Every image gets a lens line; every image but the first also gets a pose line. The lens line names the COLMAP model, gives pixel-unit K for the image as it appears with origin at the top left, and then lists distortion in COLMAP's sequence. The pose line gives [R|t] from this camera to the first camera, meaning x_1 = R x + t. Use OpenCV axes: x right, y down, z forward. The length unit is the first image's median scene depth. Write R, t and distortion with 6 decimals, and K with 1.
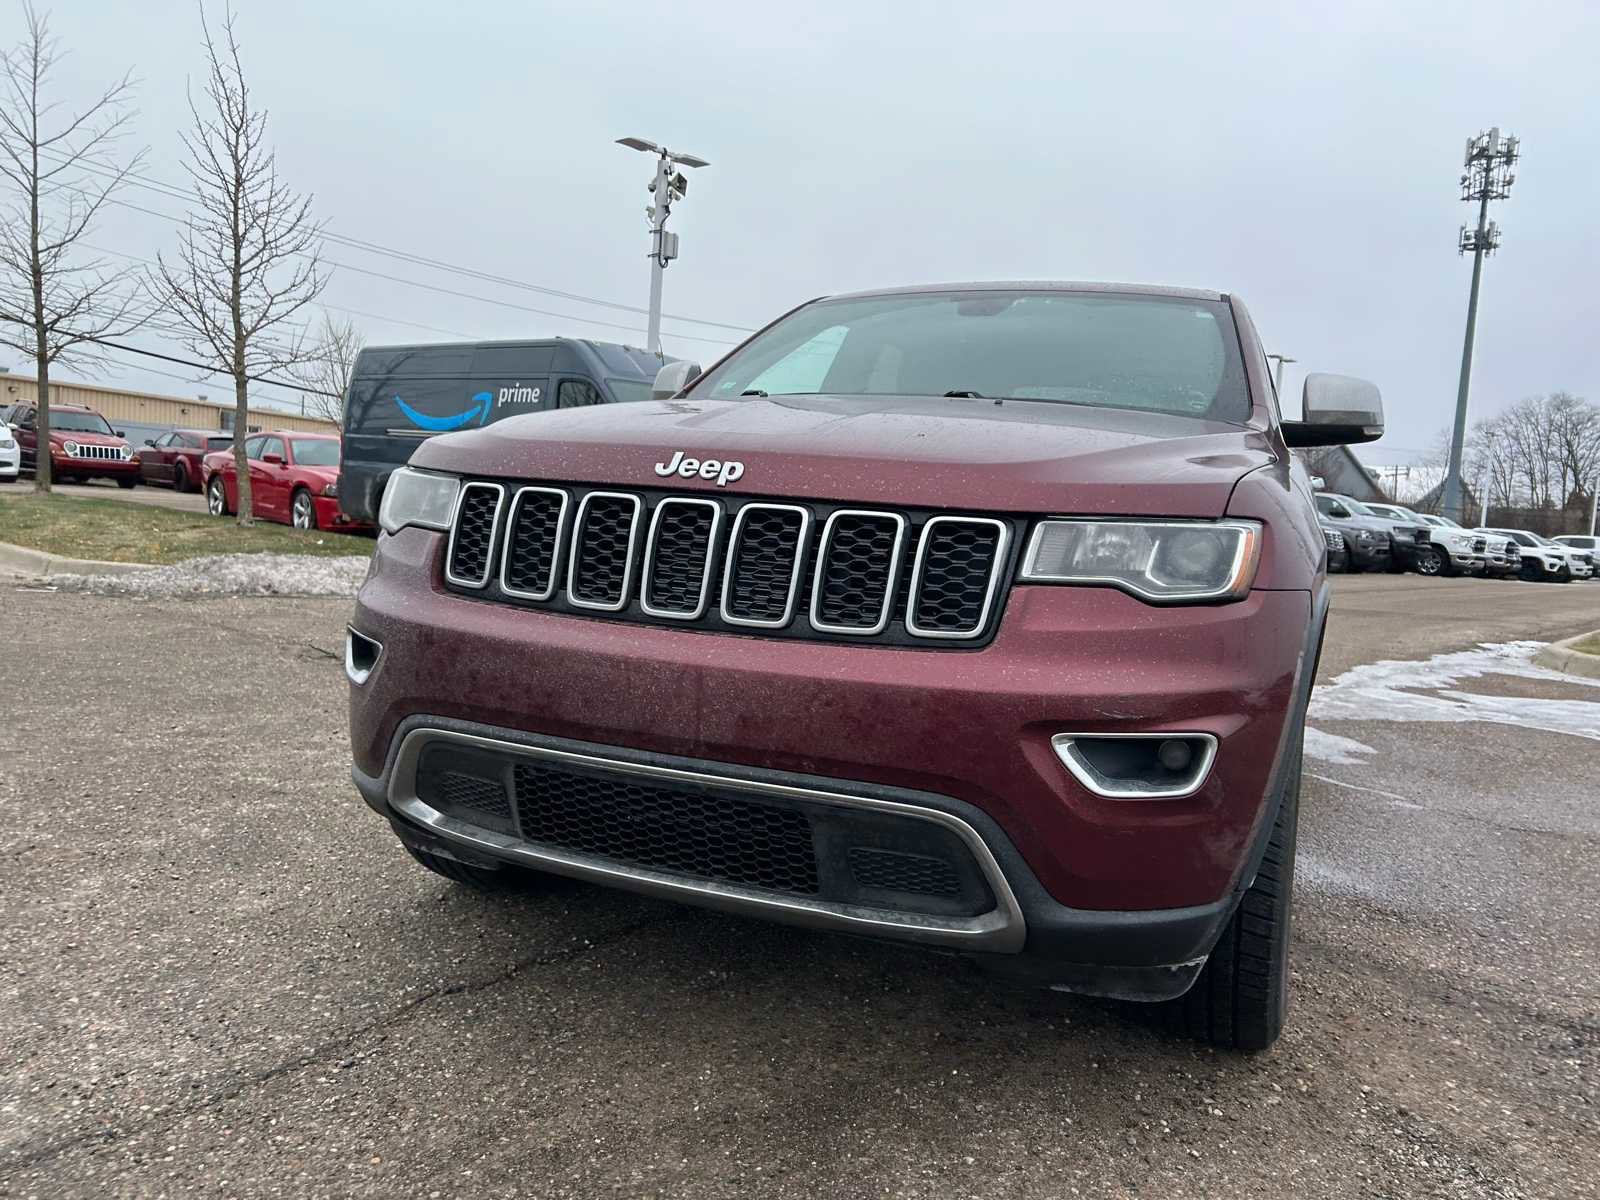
lens RADIAL K [[1207.9, 0, 795.6], [0, 1207.9, 593.5], [0, 0, 1]] dist [0.056428, -0.054373]
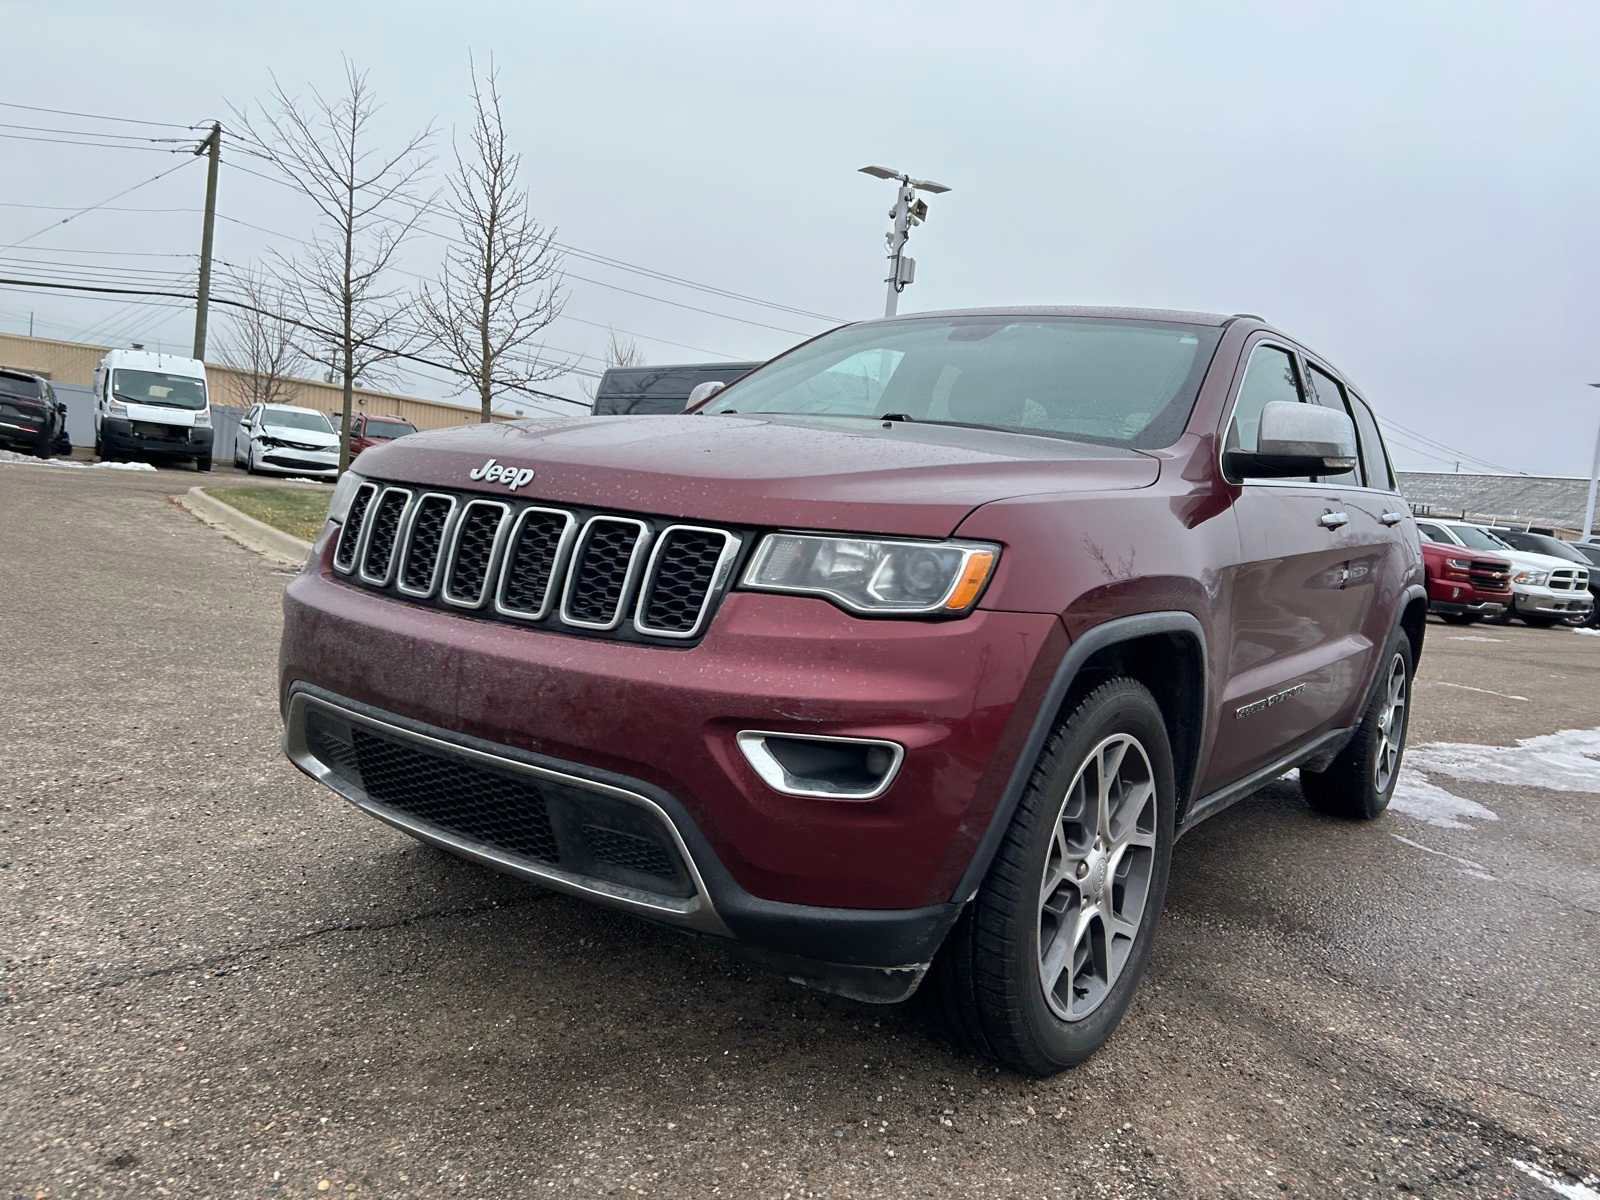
lens RADIAL K [[1202.8, 0, 800.0], [0, 1202.8, 600.0], [0, 0, 1]] dist [0.059251, -0.062563]
pose [[0.972742, 0.053466, -0.225642, 0.450556], [-0.056233, 0.998401, -0.005848, 0.003278], [0.224968, 0.018377, 0.974193, -0.020875]]
